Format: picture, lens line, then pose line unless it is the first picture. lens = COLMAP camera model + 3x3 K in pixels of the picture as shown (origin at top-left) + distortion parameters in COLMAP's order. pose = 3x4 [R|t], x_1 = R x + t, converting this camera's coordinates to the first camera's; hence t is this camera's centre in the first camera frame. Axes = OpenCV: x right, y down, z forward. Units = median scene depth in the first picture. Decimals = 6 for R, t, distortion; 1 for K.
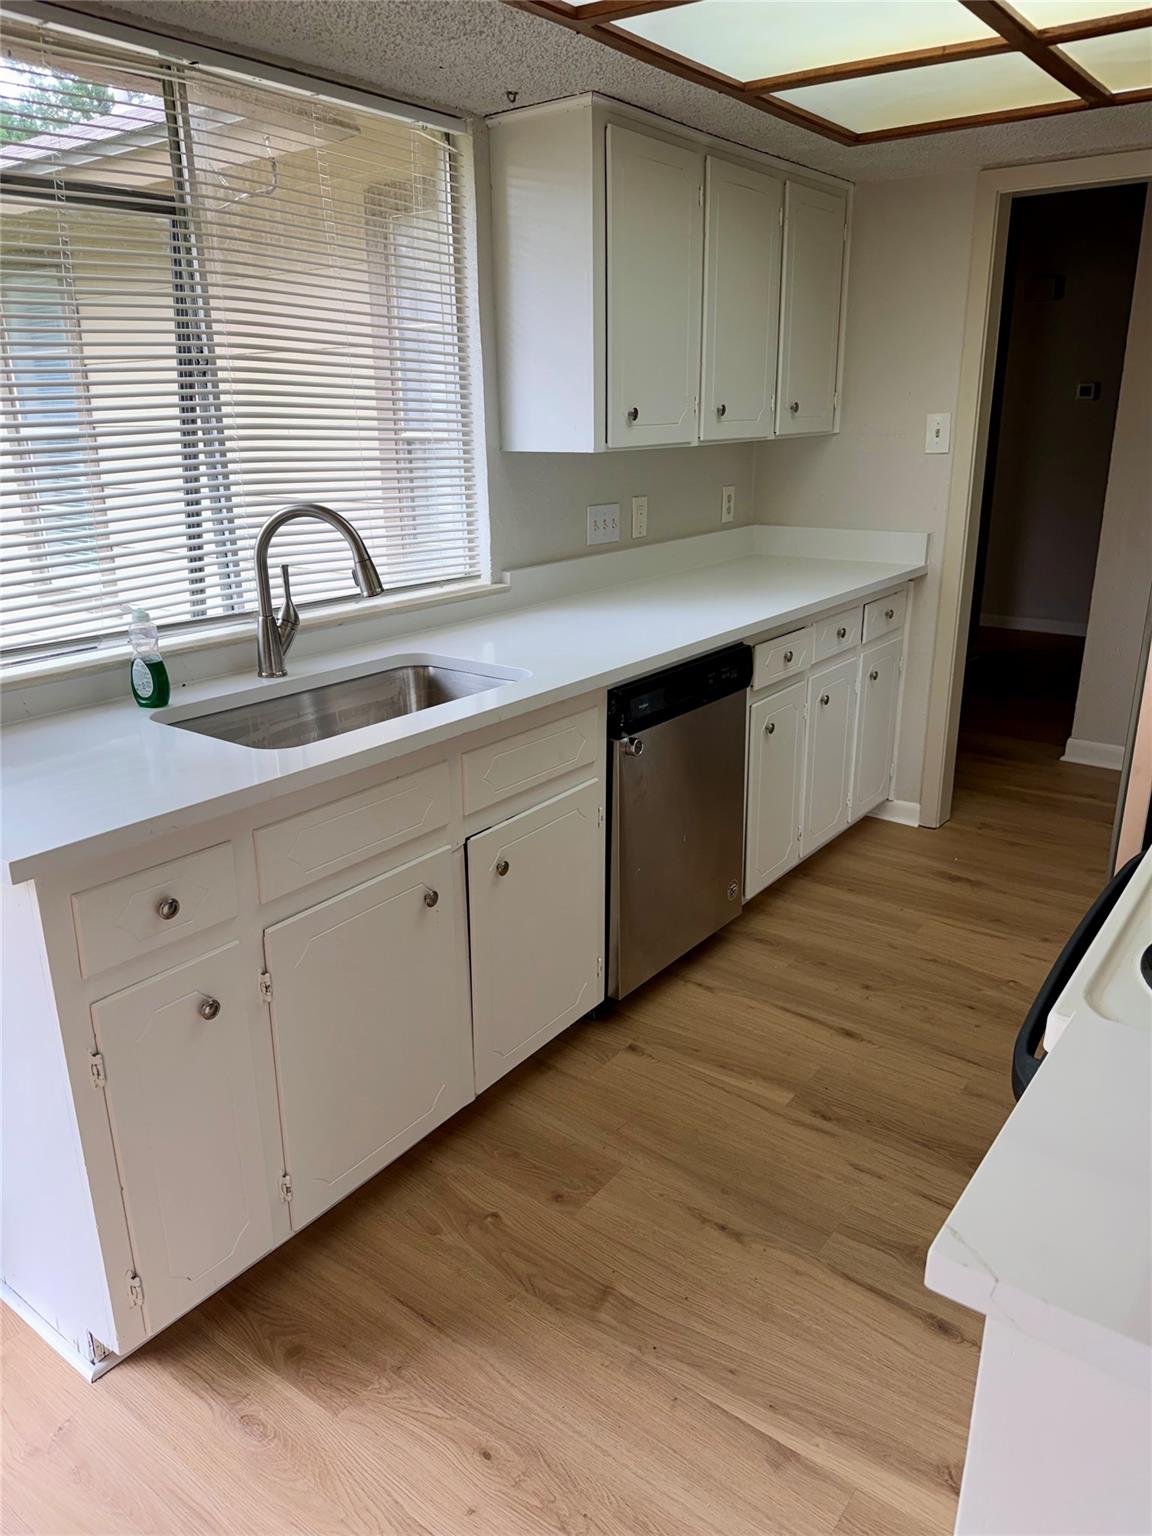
lens RADIAL K [[1090.2, 0, 568.1], [0, 1090.2, 777.8], [0, 0, 1]] dist [0.079193, -0.057352]
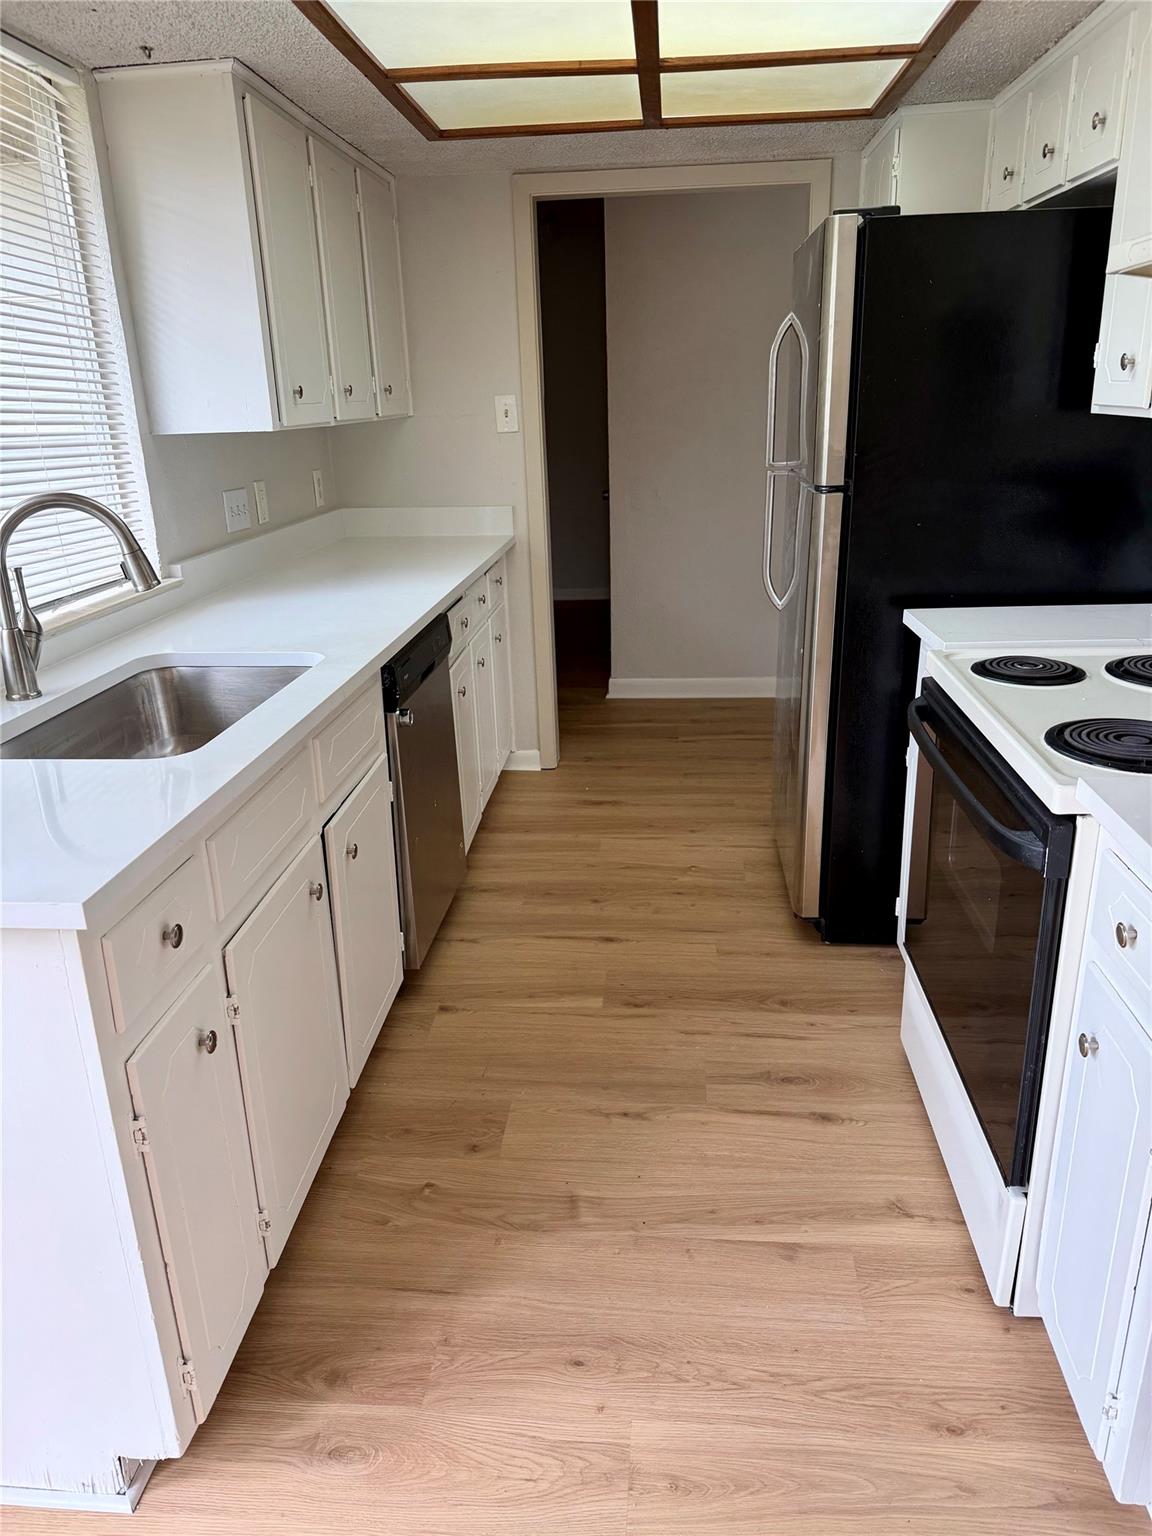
lens RADIAL K [[1090.2, 0, 542.2], [0, 1090.2, 788.9], [0, 0, 1]] dist [0.079193, -0.057352]
pose [[0.854897, -0.198618, 0.479272, -0.325714], [0.199842, 0.978598, 0.049080, 0.014215], [-0.478763, 0.053820, 0.876293, 0.048446]]
